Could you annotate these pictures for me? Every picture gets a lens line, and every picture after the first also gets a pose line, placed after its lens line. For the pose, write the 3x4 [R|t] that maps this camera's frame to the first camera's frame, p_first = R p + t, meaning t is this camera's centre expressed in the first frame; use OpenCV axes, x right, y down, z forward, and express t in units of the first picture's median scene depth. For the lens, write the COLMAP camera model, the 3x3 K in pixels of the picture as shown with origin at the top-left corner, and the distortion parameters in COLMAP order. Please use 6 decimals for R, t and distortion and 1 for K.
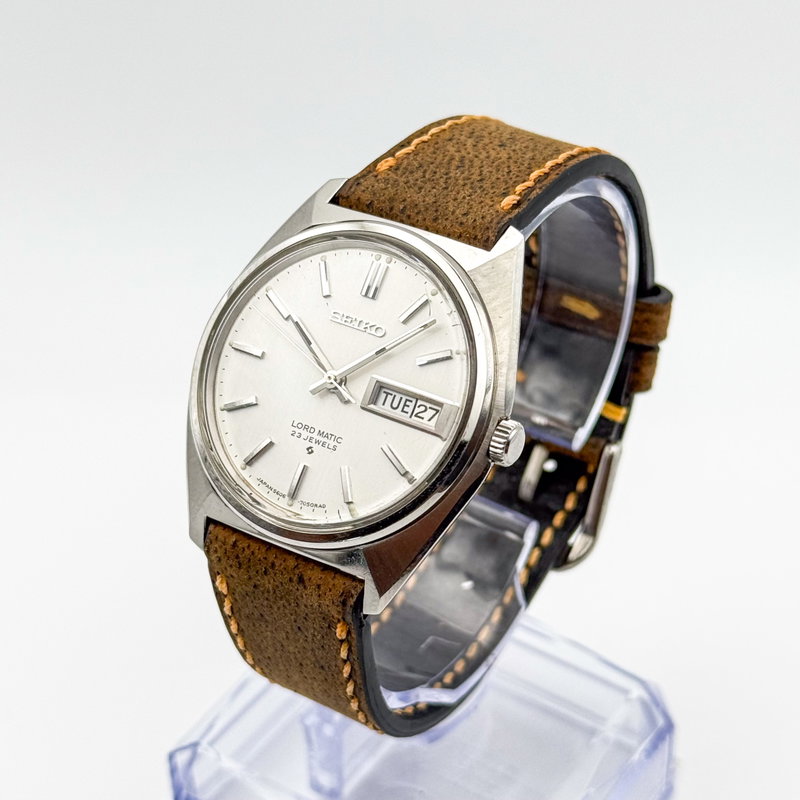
lens RADIAL K [[2037.3, 0, 400.2], [0, 2037.3, 394.5], [0, 0, 1]] dist [-0.004407, 0.000000]
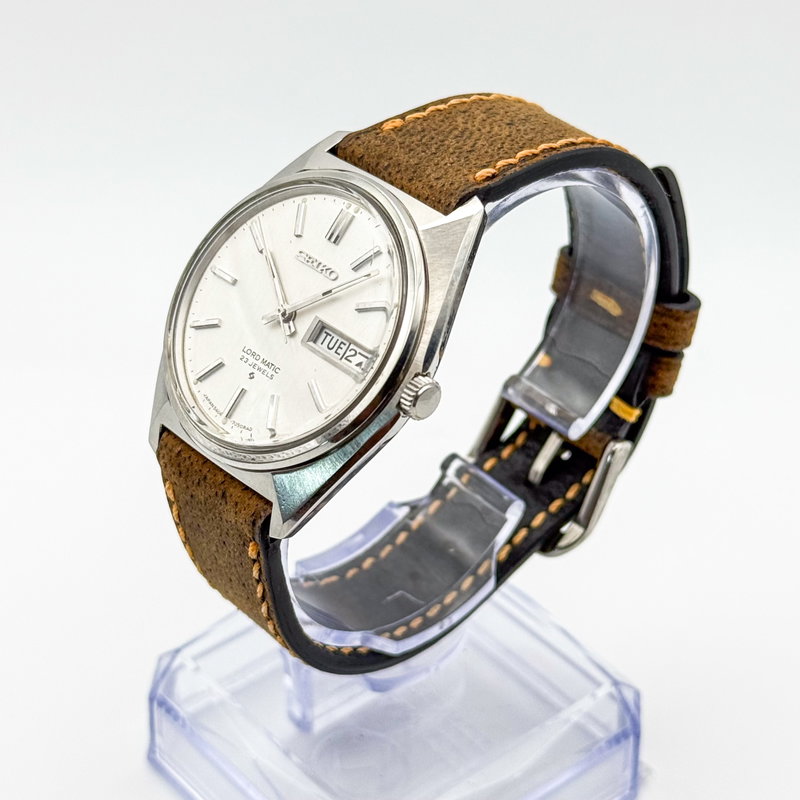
lens RADIAL K [[2037.3, 0, 400.0], [0, 2037.3, 397.6], [0, 0, 1]] dist [-0.004407, 0.000000]
pose [[0.961625, 0.171647, -0.214043, 0.251146], [-0.174305, 0.984670, 0.006536, 0.017773], [0.211884, 0.031023, 0.976802, -0.015088]]
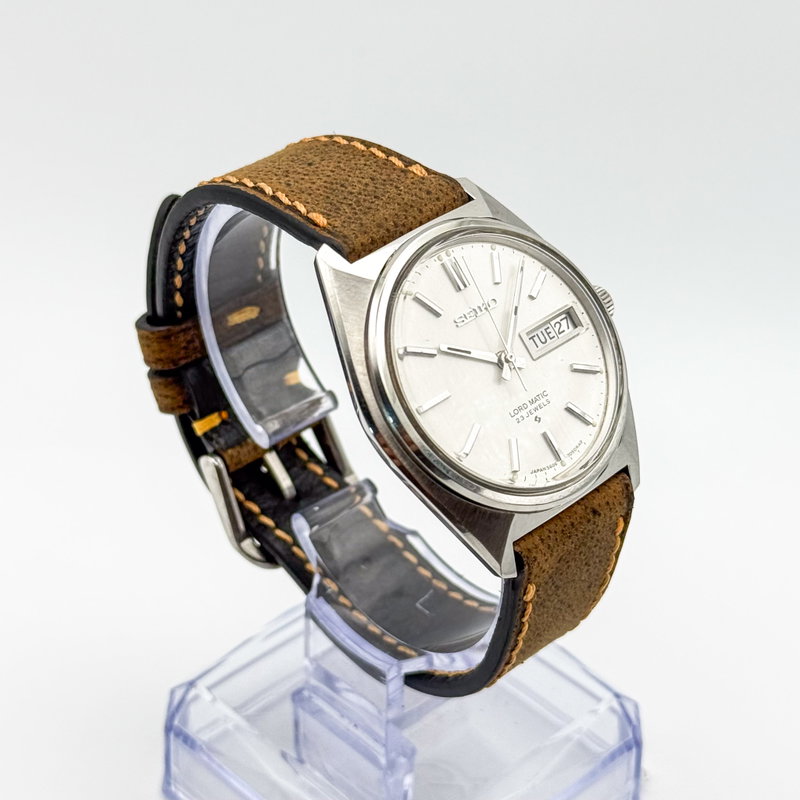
lens RADIAL K [[2037.3, 0, 395.7], [0, 2037.3, 396.3], [0, 0, 1]] dist [-0.004407, 0.000000]
pose [[0.211375, -0.544675, 0.811572, -0.920693], [0.565869, 0.745219, 0.352762, -0.401925], [-0.796940, 0.384679, 0.465736, 0.530889]]
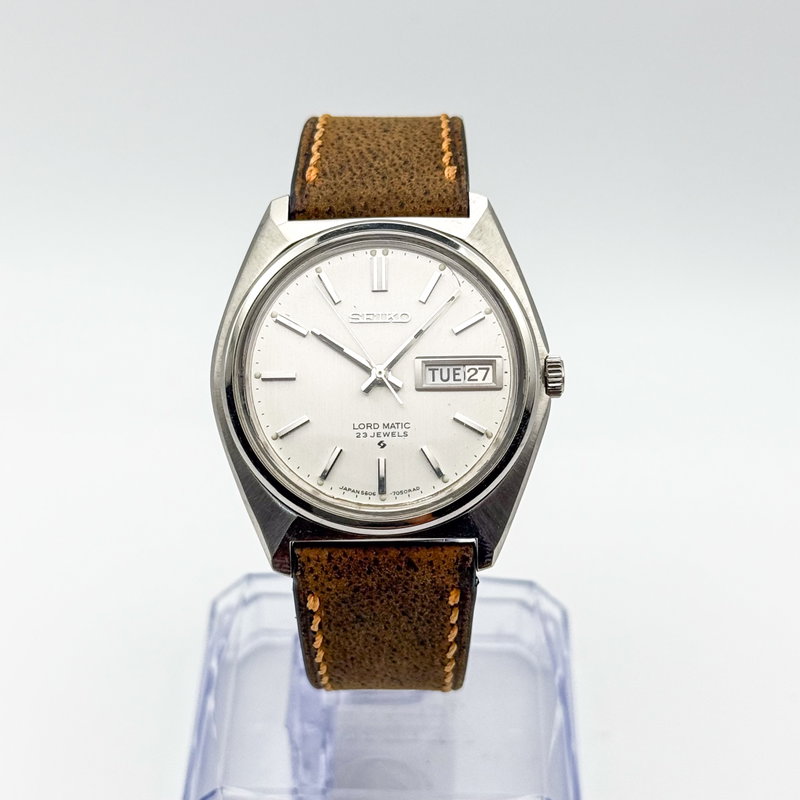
lens RADIAL K [[2037.3, 0, 404.7], [0, 2037.3, 400.7], [0, 0, 1]] dist [-0.004407, 0.000000]
pose [[0.837471, -0.306966, 0.452122, -0.490220], [0.308563, 0.948445, 0.072387, -0.064847], [-0.451033, 0.078886, 0.889014, 0.056404]]
